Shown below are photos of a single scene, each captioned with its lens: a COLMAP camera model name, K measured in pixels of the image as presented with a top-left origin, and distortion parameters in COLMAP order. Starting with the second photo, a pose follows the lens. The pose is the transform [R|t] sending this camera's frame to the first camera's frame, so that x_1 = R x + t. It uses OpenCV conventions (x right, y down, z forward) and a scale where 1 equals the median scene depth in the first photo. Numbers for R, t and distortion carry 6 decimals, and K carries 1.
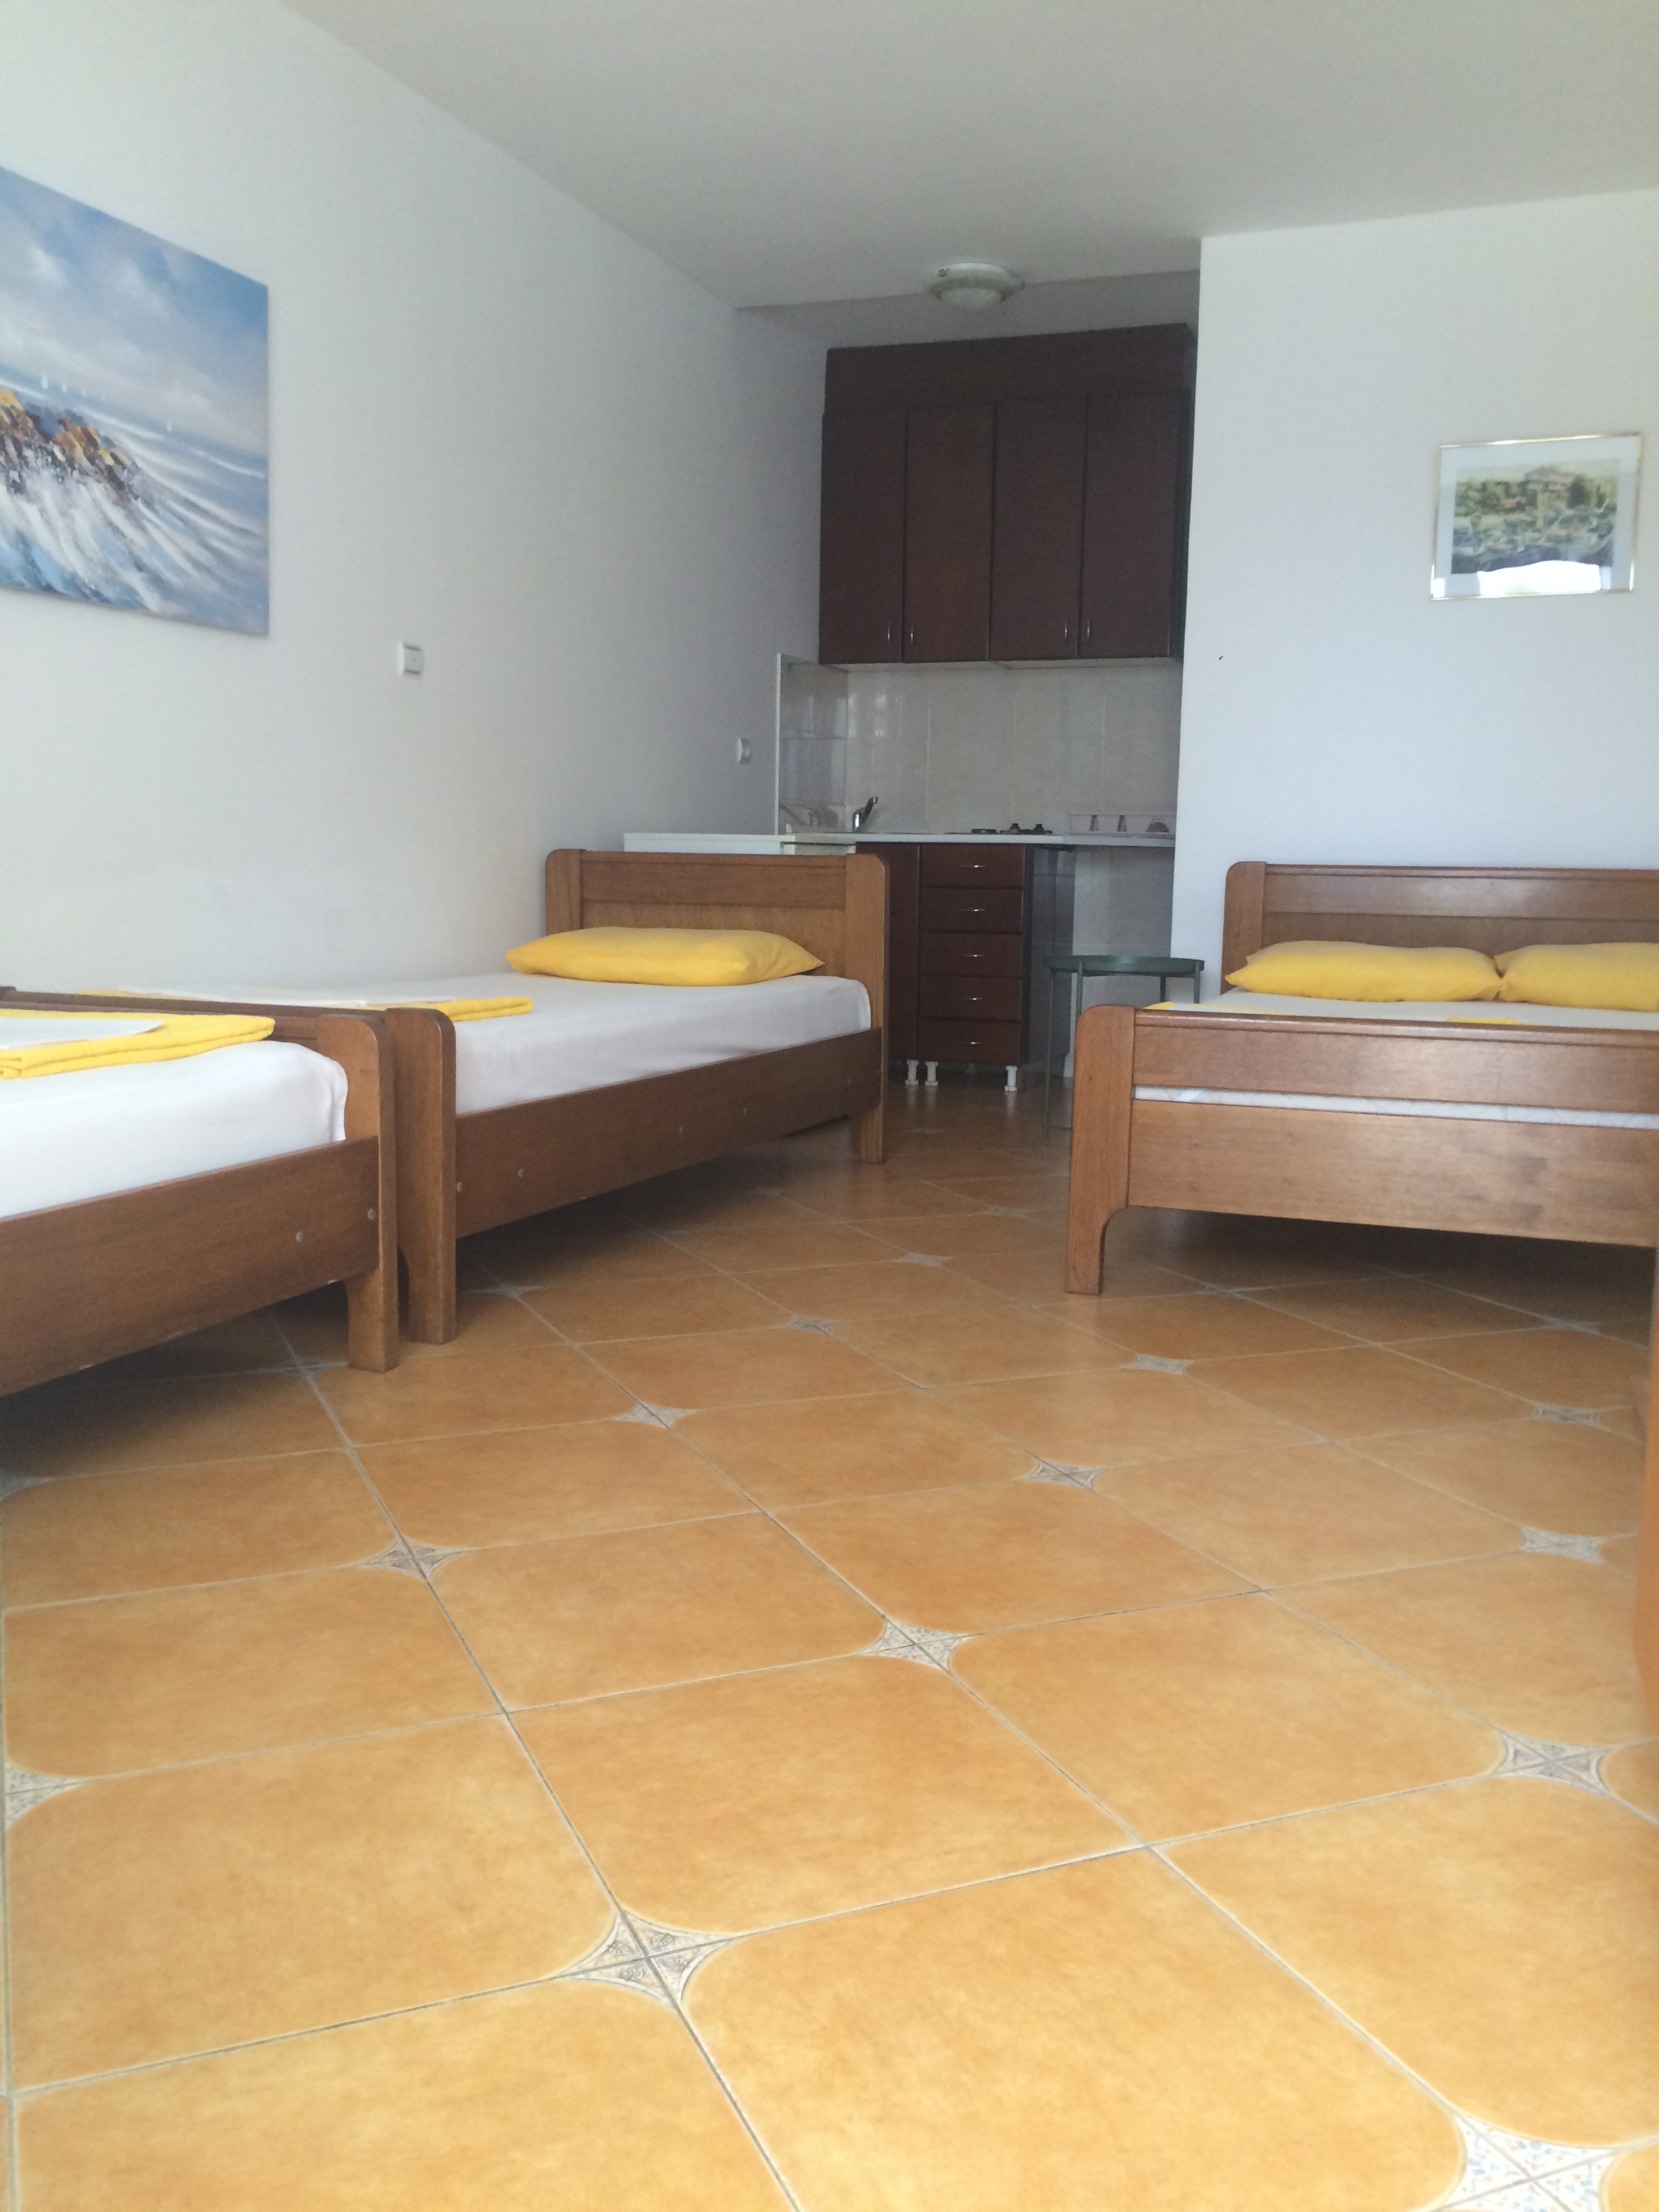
lens RADIAL K [[1921.4, 0, 826.6], [0, 1921.4, 1105.2], [0, 0, 1]] dist [0.079348, -0.105397]
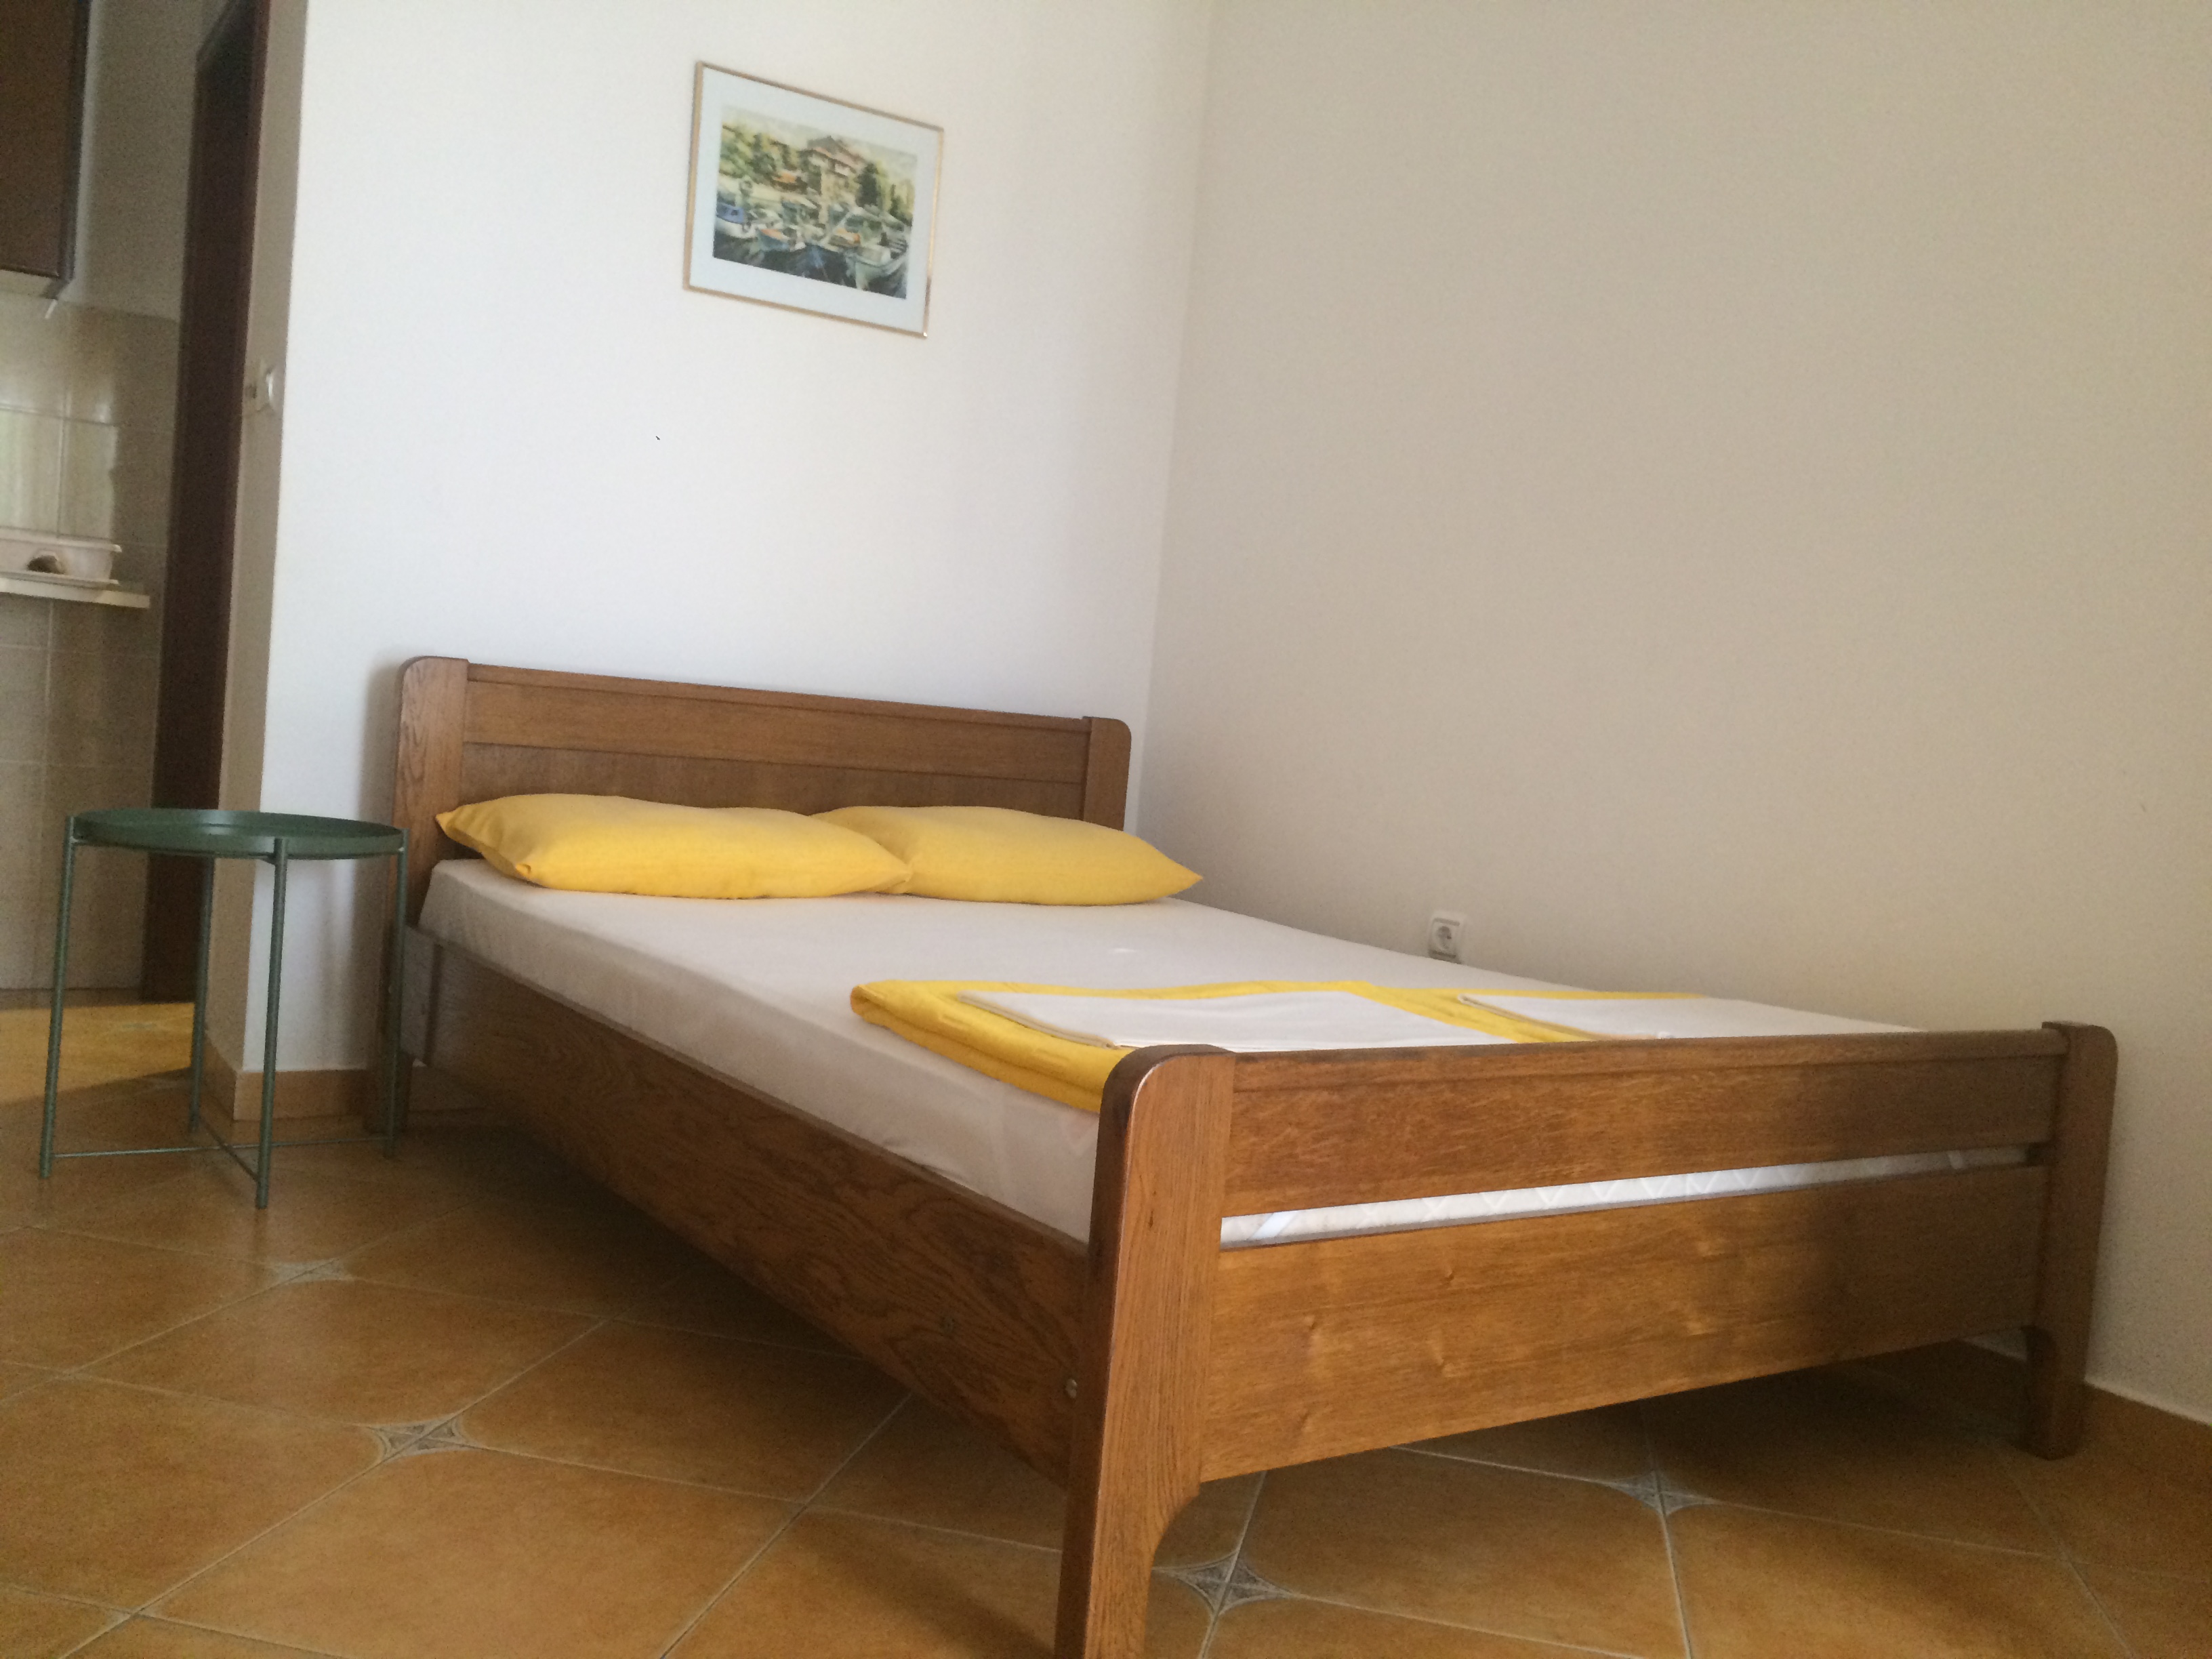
lens RADIAL K [[1921.4, 0, 1098.9], [0, 1921.4, 820.8], [0, 0, 1]] dist [0.079348, -0.105397]
pose [[0.581608, -0.009762, 0.813411, -0.225223], [0.024308, 0.999690, -0.005383, -0.101745], [-0.813106, 0.022903, 0.581665, 0.734700]]
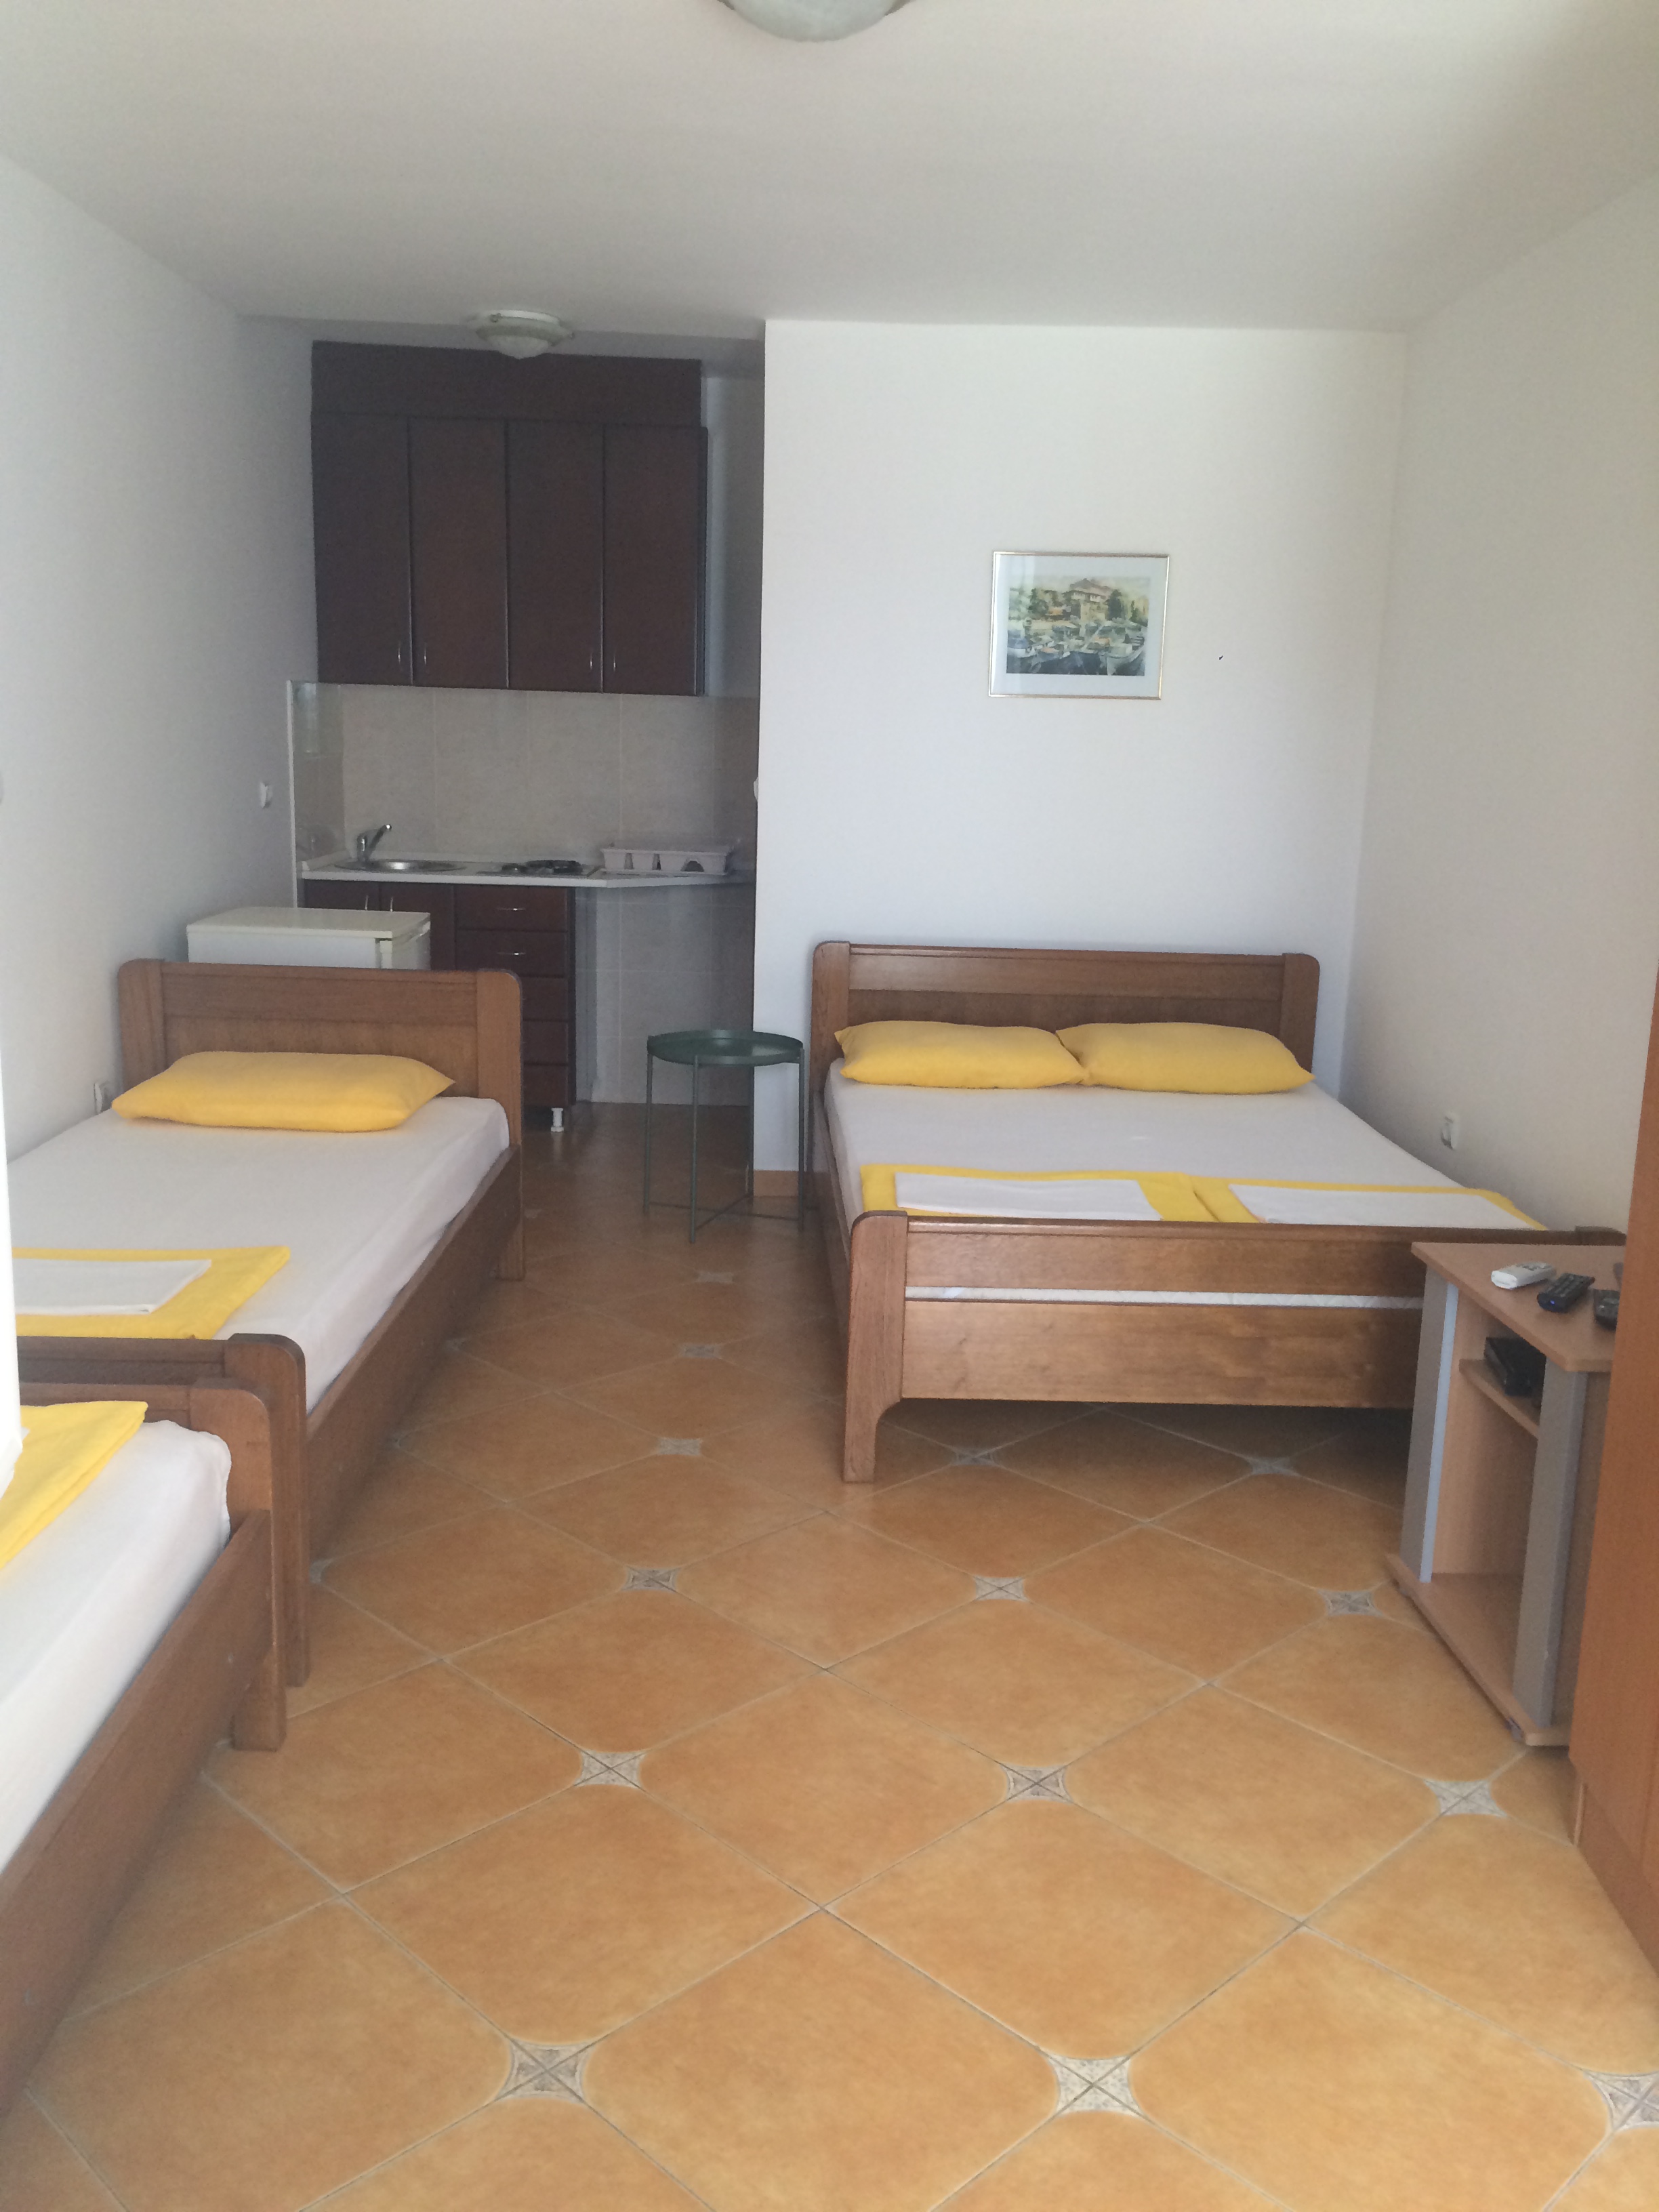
lens RADIAL K [[1921.4, 0, 836.5], [0, 1921.4, 1105.0], [0, 0, 1]] dist [0.079348, -0.105397]
pose [[0.929379, -0.064740, 0.363405, -0.244852], [0.033188, 0.995168, 0.092411, -0.202942], [-0.367632, -0.073824, 0.927037, 0.046835]]
